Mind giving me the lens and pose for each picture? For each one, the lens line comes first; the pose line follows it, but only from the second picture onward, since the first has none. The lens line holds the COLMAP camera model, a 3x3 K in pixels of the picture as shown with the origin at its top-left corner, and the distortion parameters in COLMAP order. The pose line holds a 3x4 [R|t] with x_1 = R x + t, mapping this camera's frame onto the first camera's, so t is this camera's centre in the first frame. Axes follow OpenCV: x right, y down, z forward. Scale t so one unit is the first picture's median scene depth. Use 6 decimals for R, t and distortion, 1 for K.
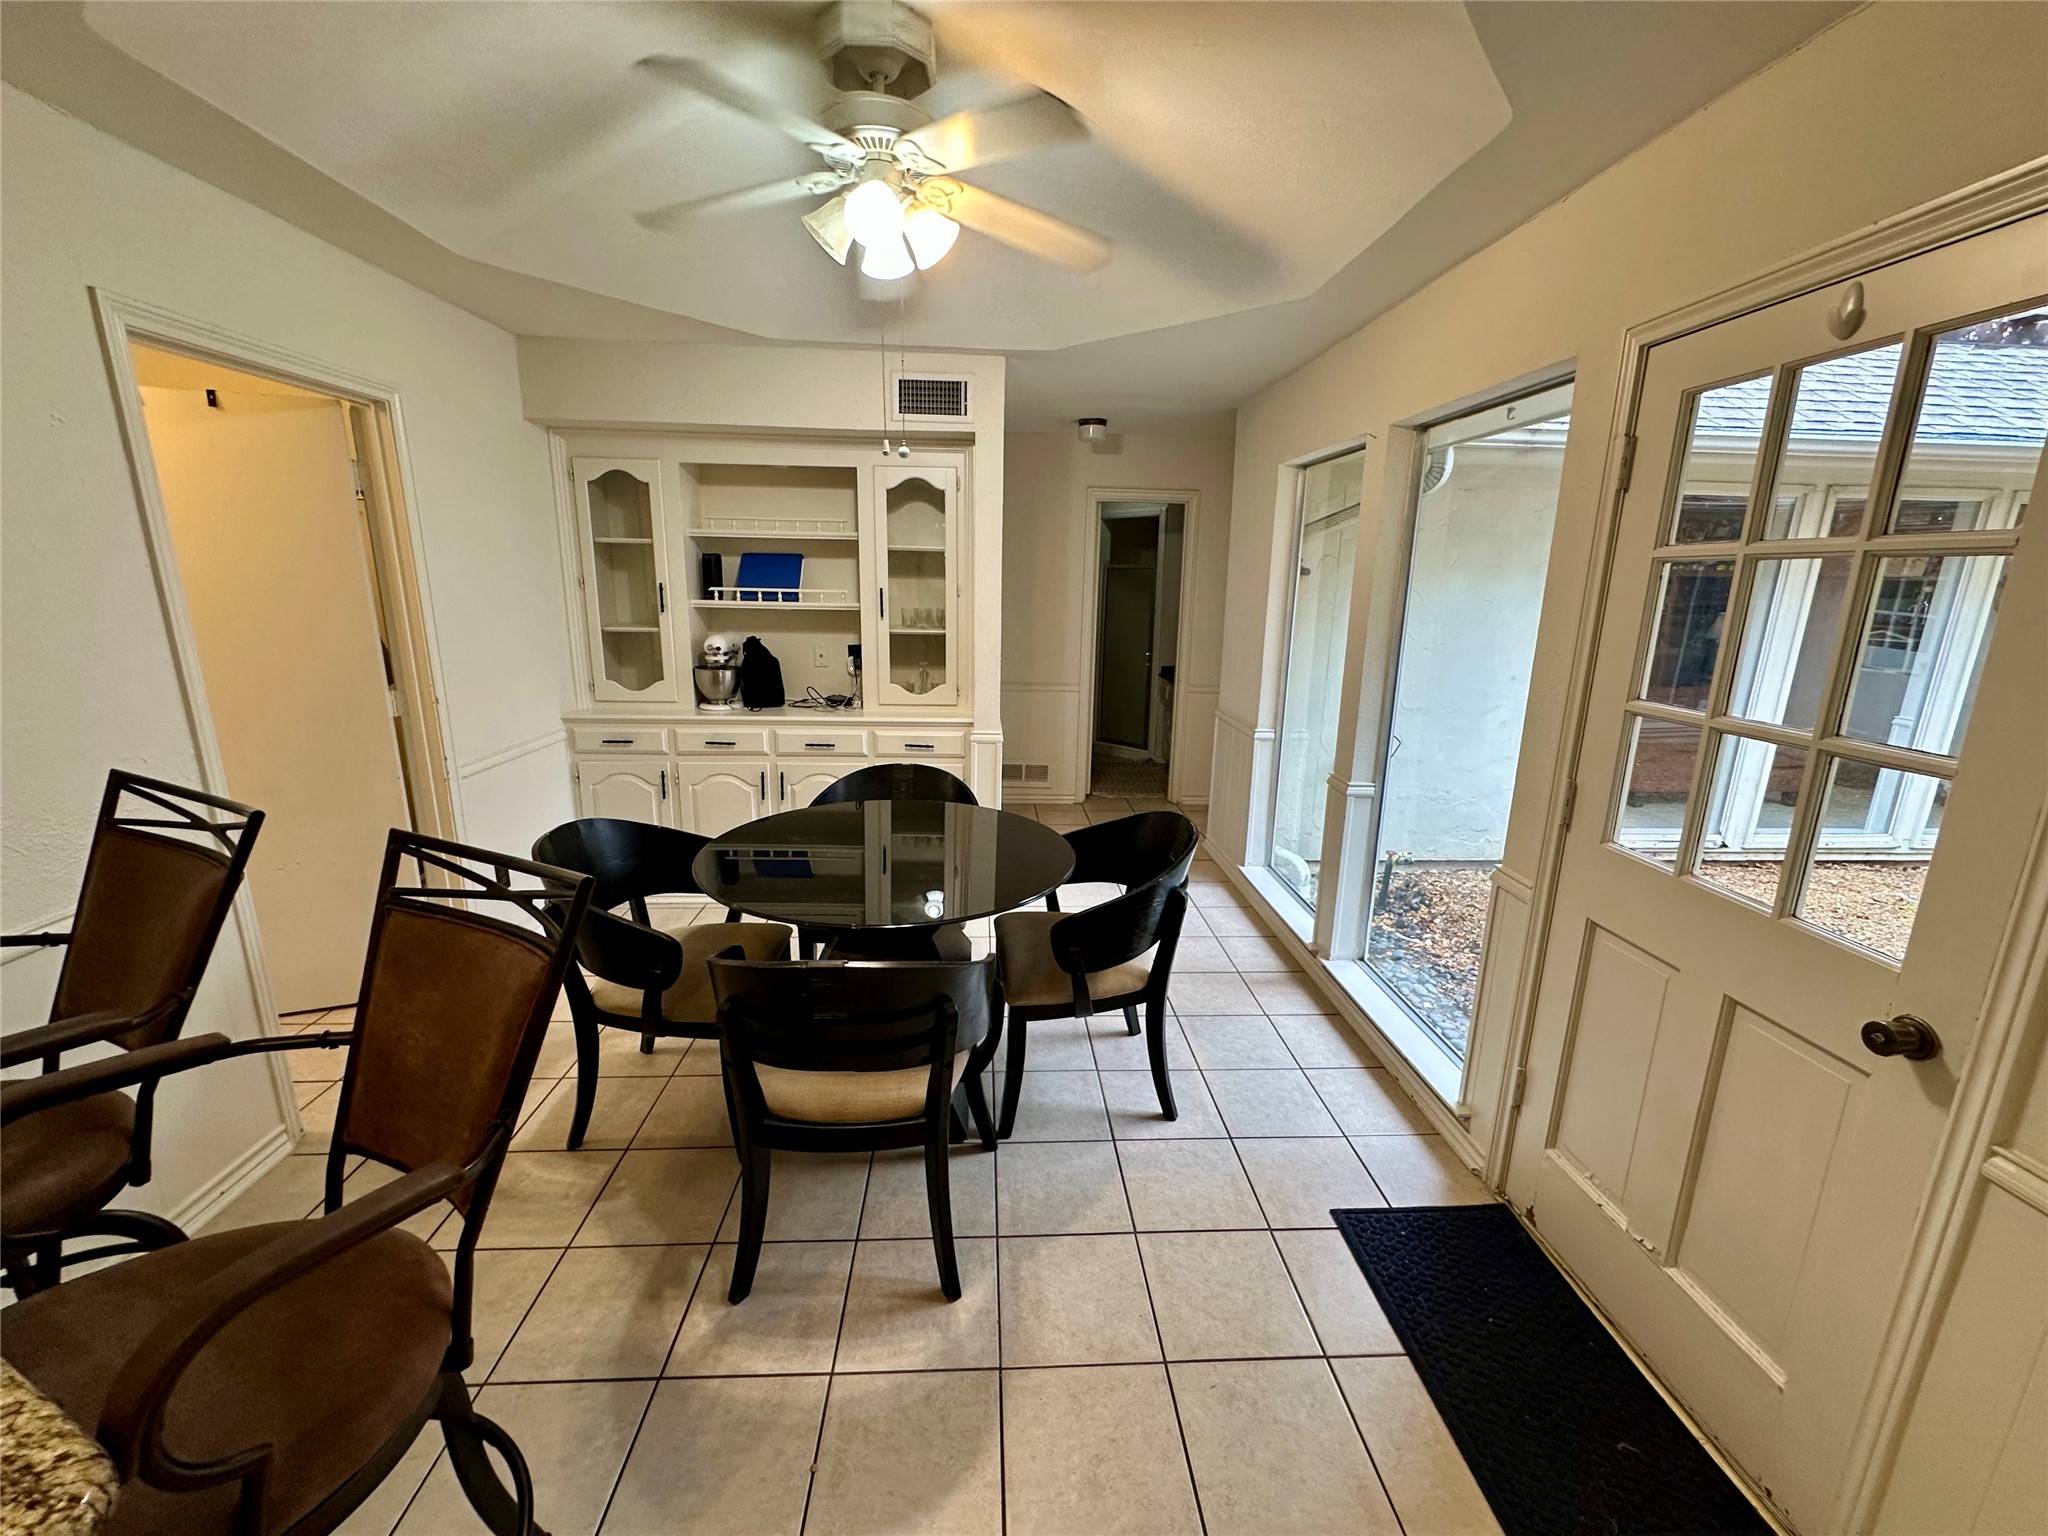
lens RADIAL K [[820.6, 0, 1020.1], [0, 820.6, 771.5], [0, 0, 1]] dist [-0.006285, 0.001086]
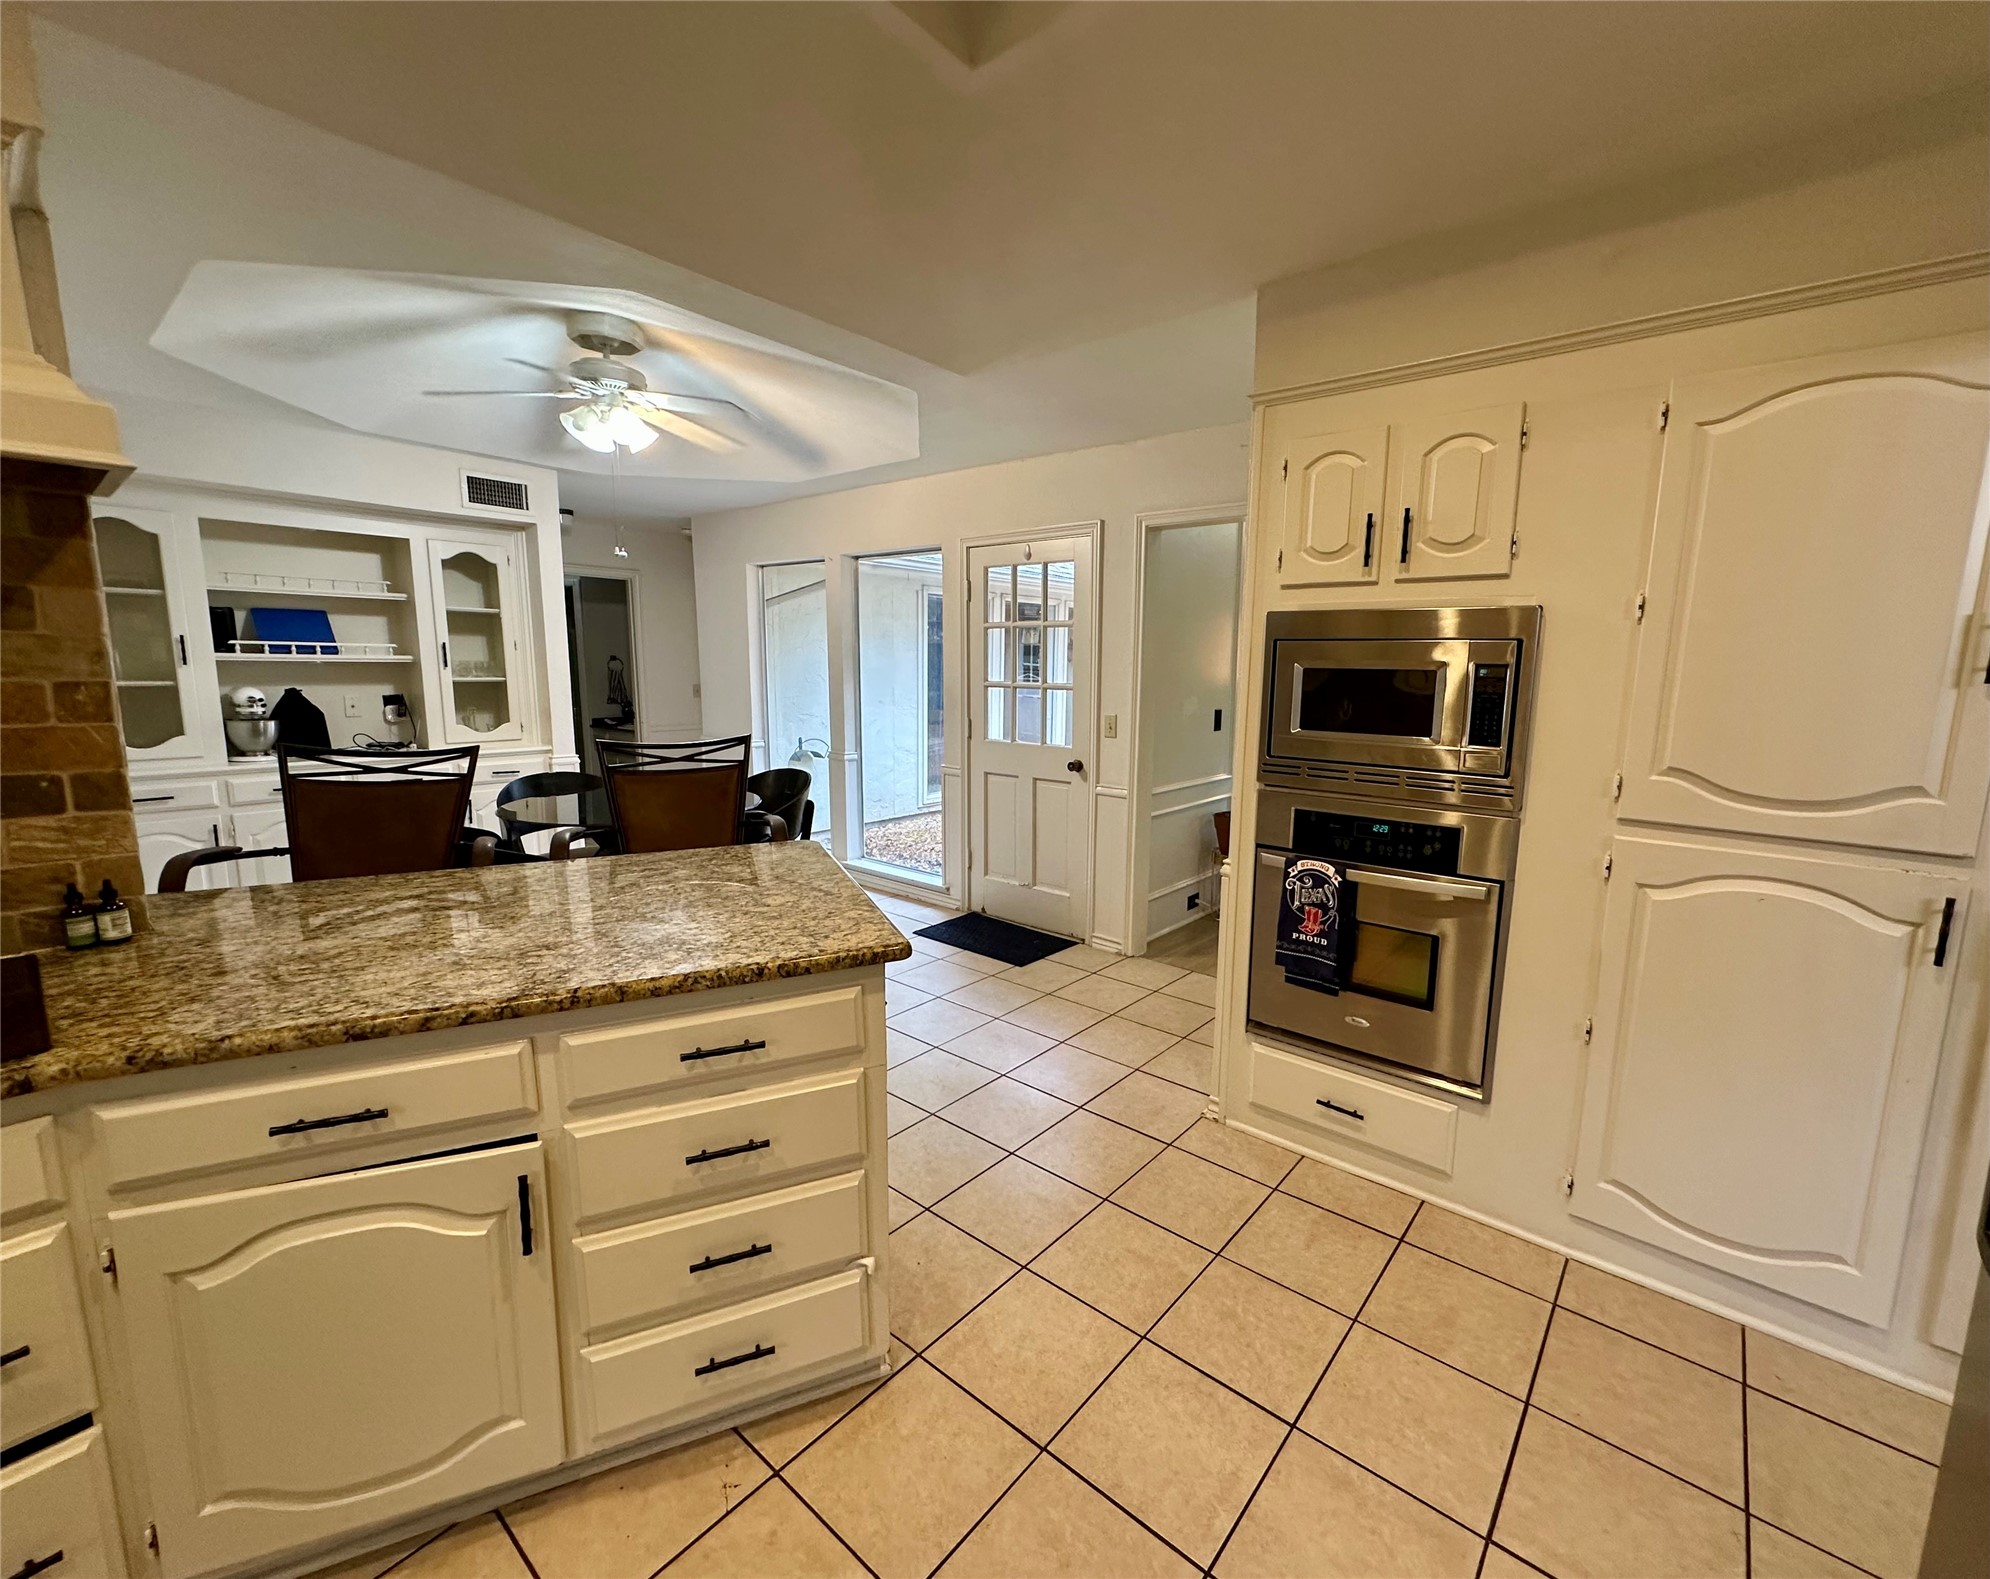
lens RADIAL K [[846.8, 0, 1034.8], [0, 846.8, 789.9], [0, 0, 1]] dist [0.003037, 0.000217]
pose [[0.675781, -0.118988, 0.727435, -0.510529], [0.168740, 0.985650, 0.004466, 0.120403], [-0.717528, 0.119730, 0.686162, -0.407976]]
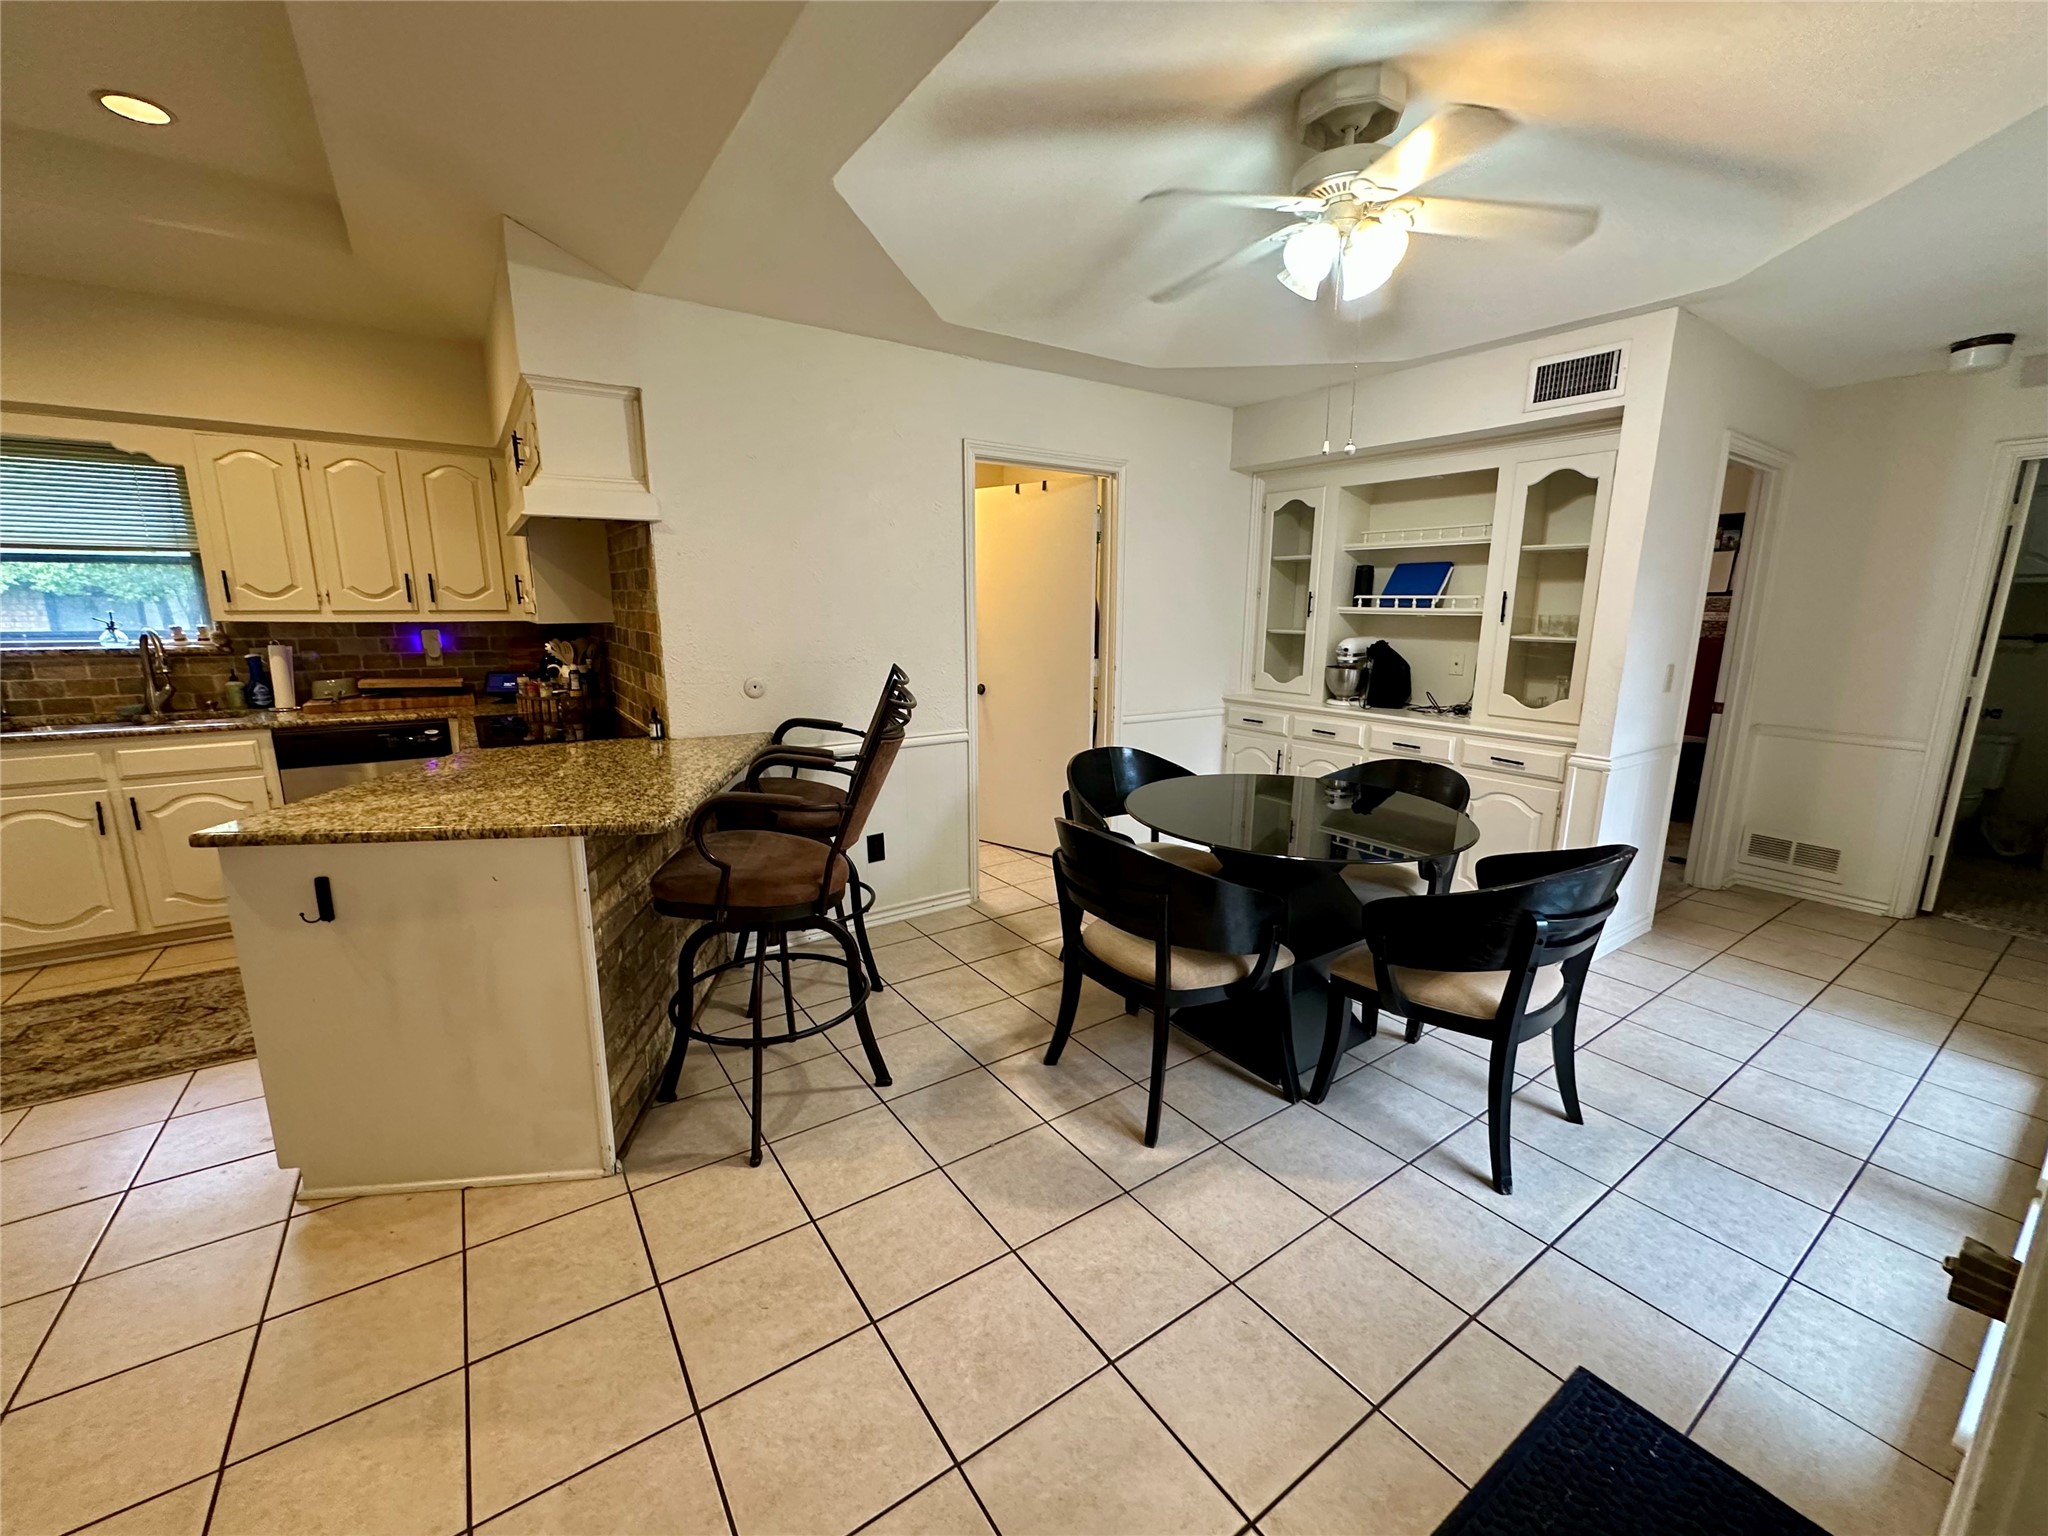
lens RADIAL K [[820.6, 0, 1020.9], [0, 820.6, 773.9], [0, 0, 1]] dist [-0.006285, 0.001086]
pose [[0.522295, 0.158963, -0.837818, 0.368043], [-0.194839, 0.978730, 0.064236, 0.030545], [0.830208, 0.129690, 0.542158, 0.053939]]
